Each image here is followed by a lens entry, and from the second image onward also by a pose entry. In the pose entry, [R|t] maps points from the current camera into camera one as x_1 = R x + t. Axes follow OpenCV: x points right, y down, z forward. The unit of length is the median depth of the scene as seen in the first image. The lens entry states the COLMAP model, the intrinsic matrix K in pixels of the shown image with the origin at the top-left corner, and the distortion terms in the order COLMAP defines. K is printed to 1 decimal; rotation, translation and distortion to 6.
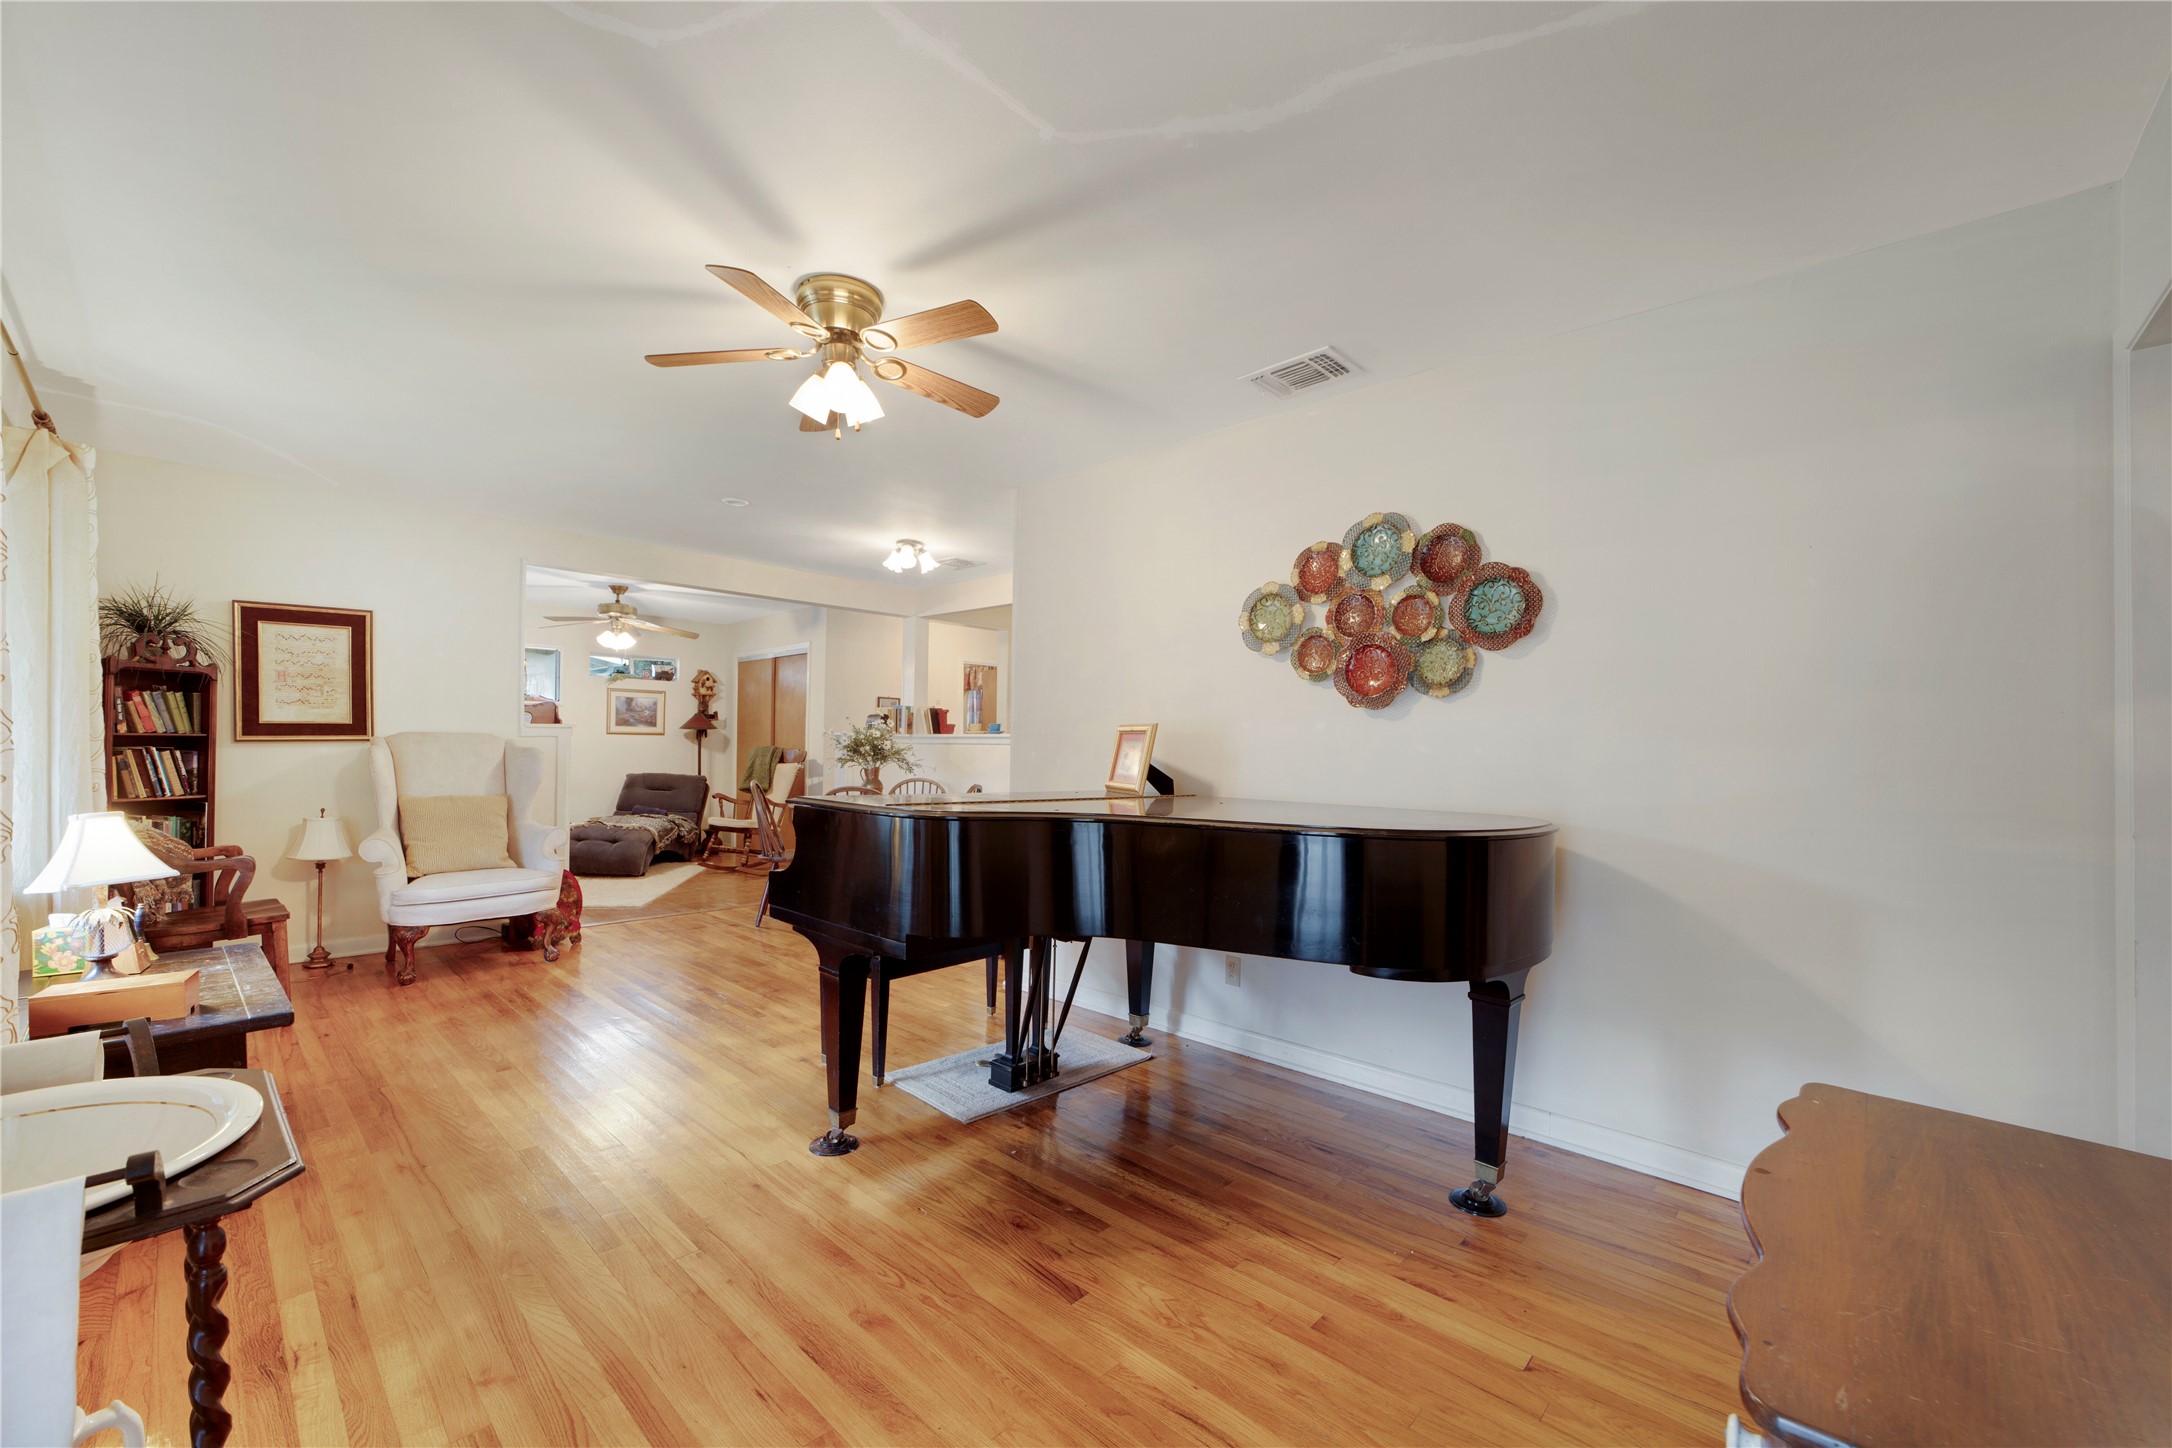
lens RADIAL K [[849.1, 0, 1083.2], [0, 849.1, 740.0], [0, 0, 1]] dist [-0.021058, 0.000288]
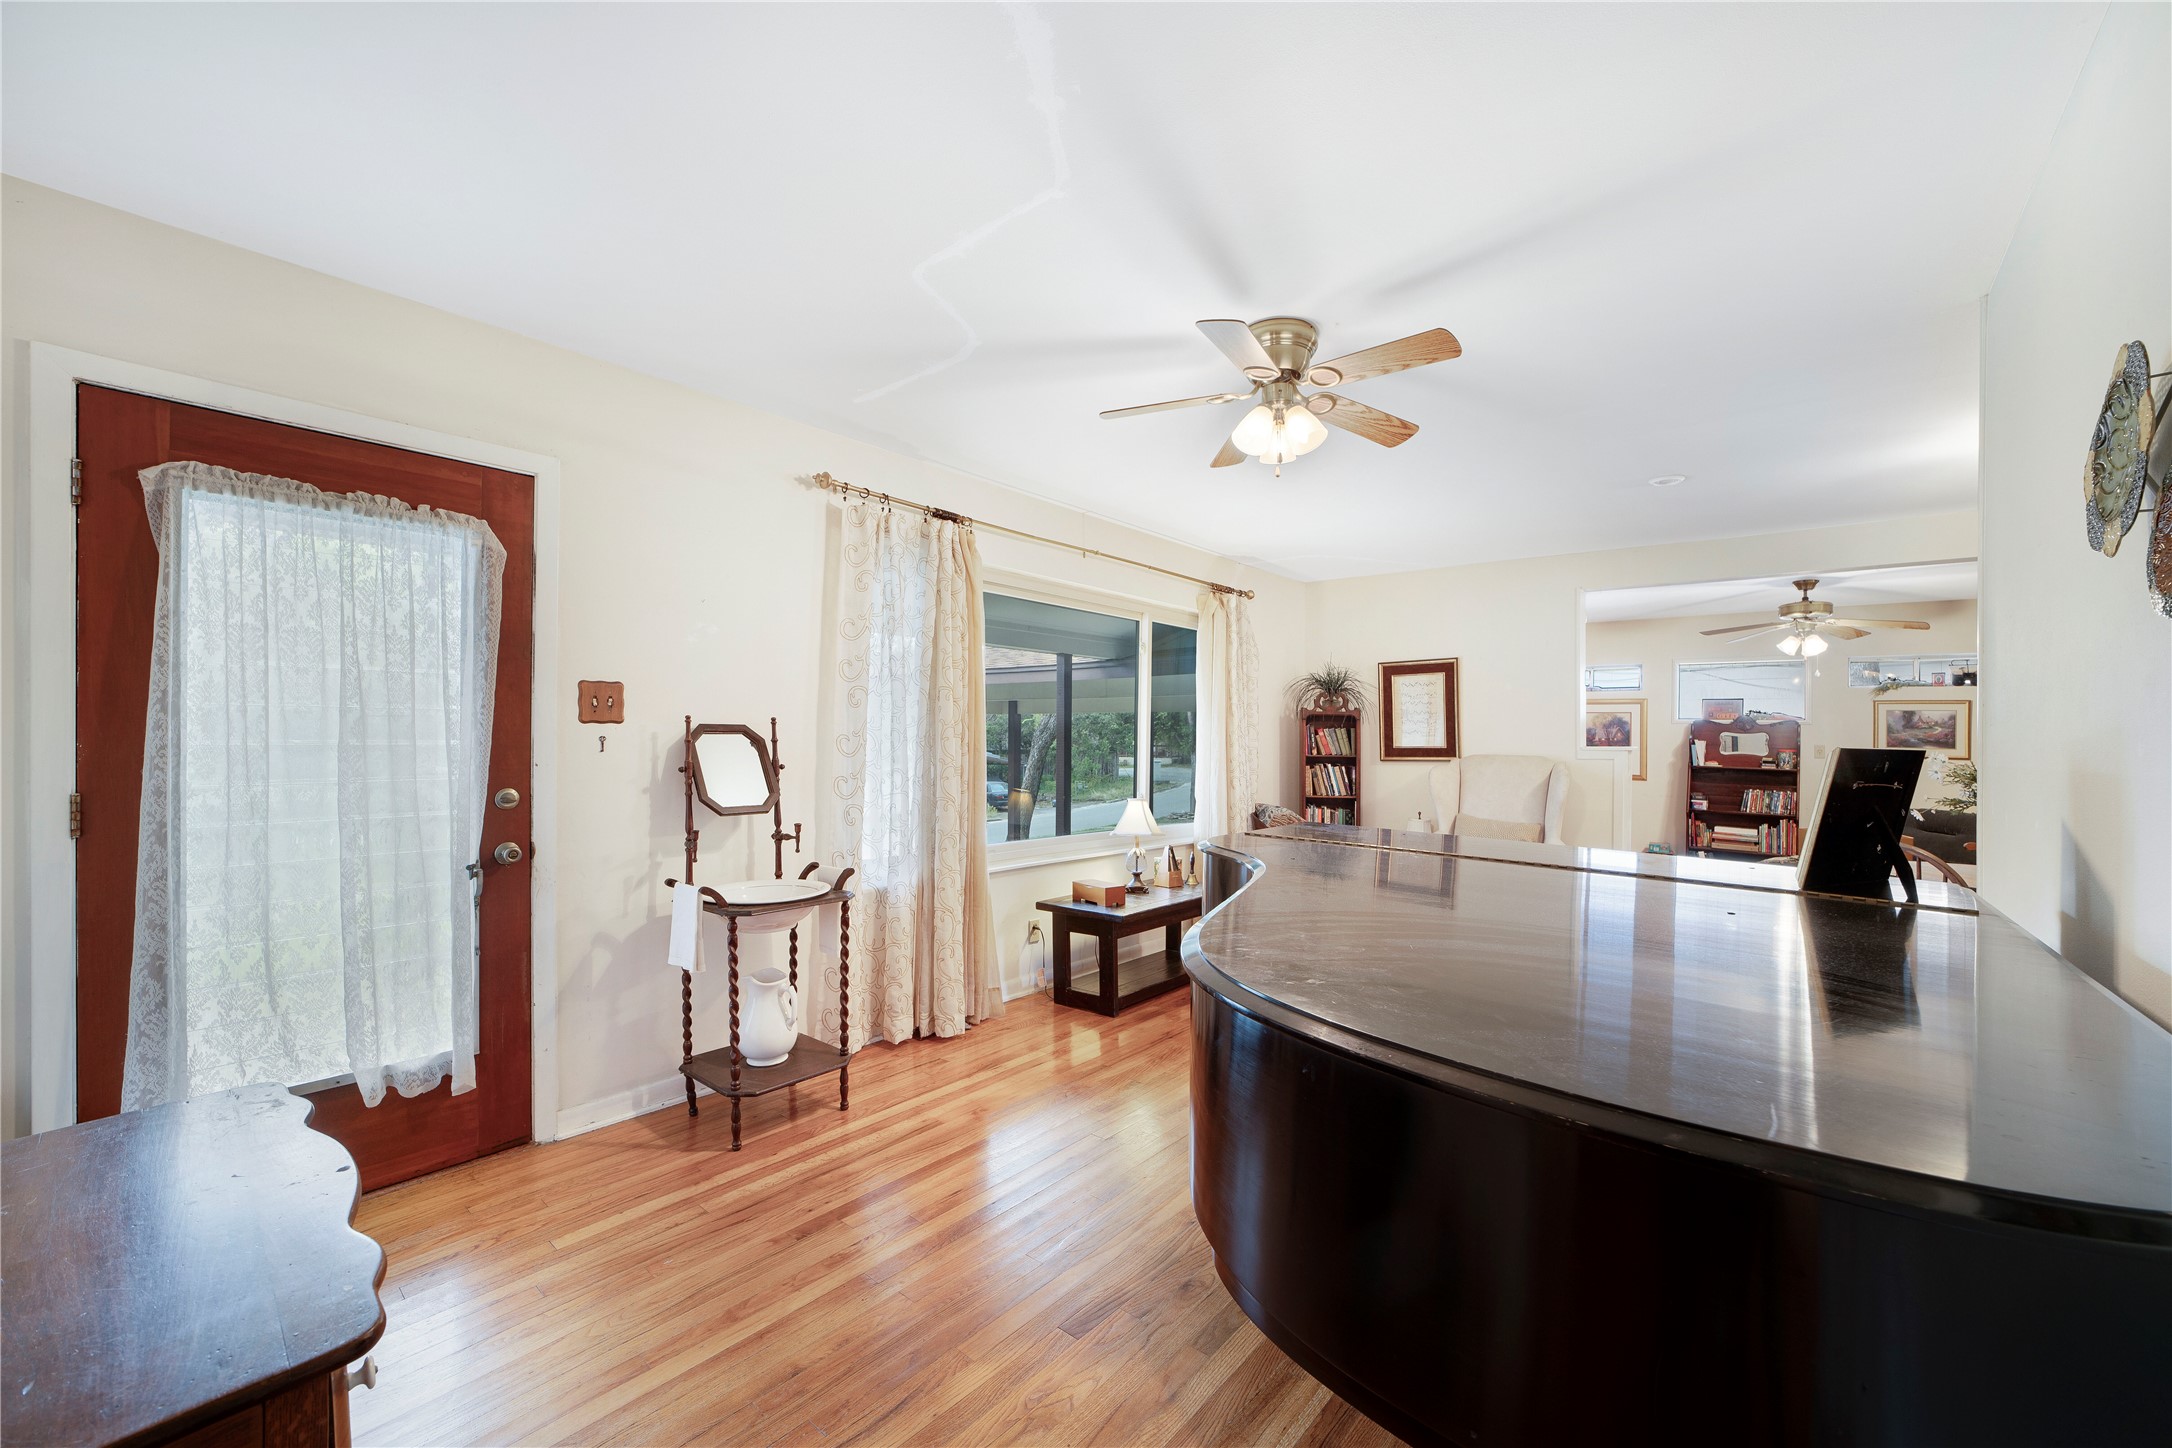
lens RADIAL K [[861.6, 0, 1077.7], [0, 861.6, 756.0], [0, 0, 1]] dist [-0.023452, -0.000011]
pose [[0.037721, 0.011610, -0.999221, 0.471805], [-0.011942, 0.999866, 0.011167, -0.018287], [0.999217, 0.011512, 0.037855, 0.453573]]
